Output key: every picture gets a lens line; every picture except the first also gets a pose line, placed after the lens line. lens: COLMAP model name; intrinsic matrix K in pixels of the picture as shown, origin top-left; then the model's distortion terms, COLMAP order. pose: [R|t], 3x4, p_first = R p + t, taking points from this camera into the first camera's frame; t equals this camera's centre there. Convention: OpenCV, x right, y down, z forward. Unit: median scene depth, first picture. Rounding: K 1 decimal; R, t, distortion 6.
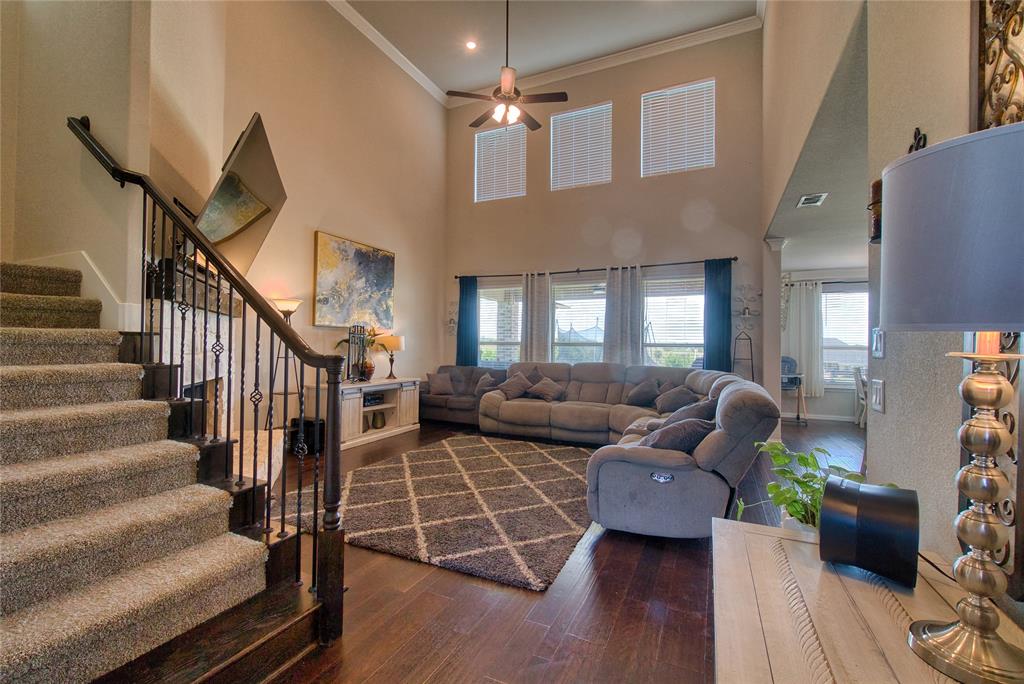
lens RADIAL K [[444.9, 0, 510.7], [0, 444.9, 342.4], [0, 0, 1]] dist [-0.001312, 0.000037]
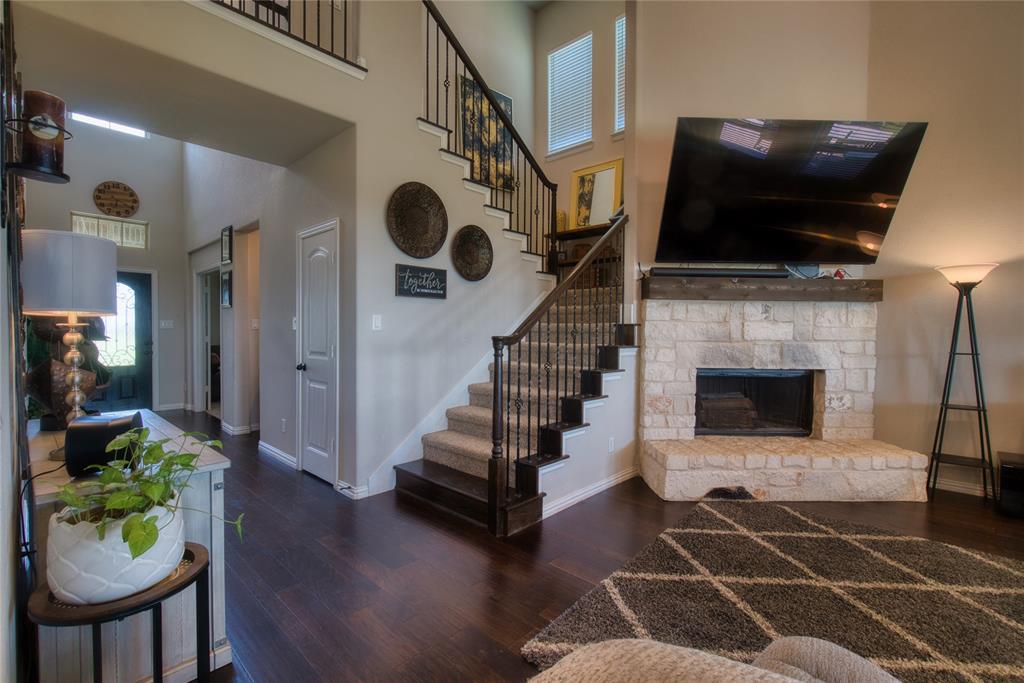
lens RADIAL K [[454.6, 0, 494.0], [0, 454.6, 340.4], [0, 0, 1]] dist [-0.001094, 0.000019]
pose [[-0.330971, 0.003749, -0.943633, 0.289113], [-0.002209, 0.999986, 0.004748, 0.009643], [0.943638, 0.003656, -0.330959, 0.433343]]
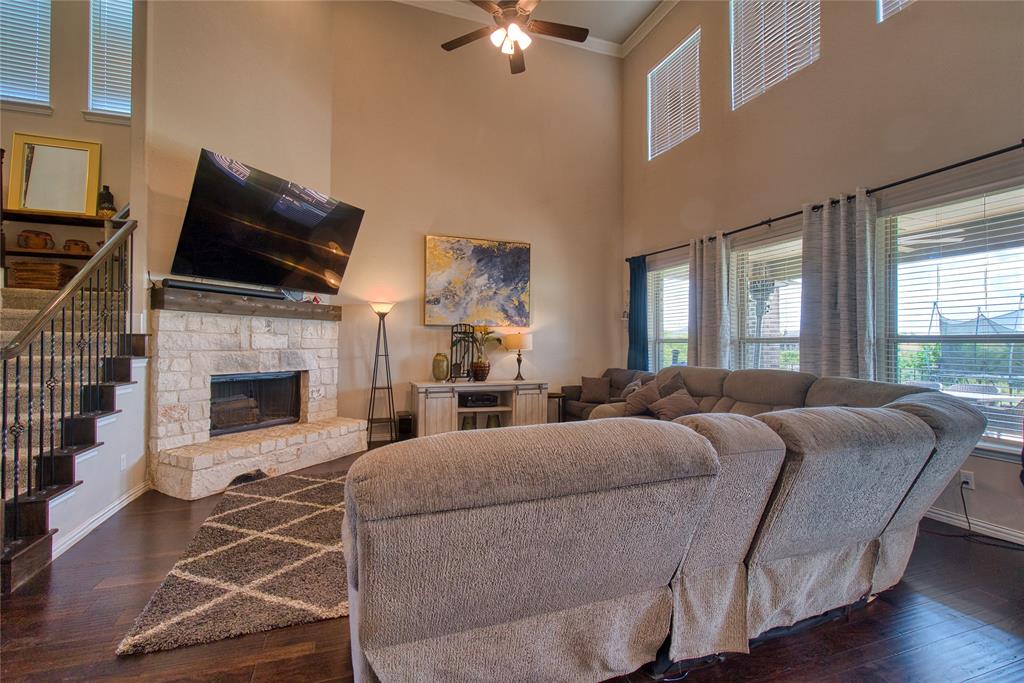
lens RADIAL K [[454.6, 0, 508.2], [0, 454.6, 344.5], [0, 0, 1]] dist [-0.001094, 0.000019]
pose [[0.700926, -0.005496, -0.713213, 0.401075], [0.008107, 0.999967, 0.000262, 0.007454], [0.713188, -0.005965, 0.700948, 0.335678]]
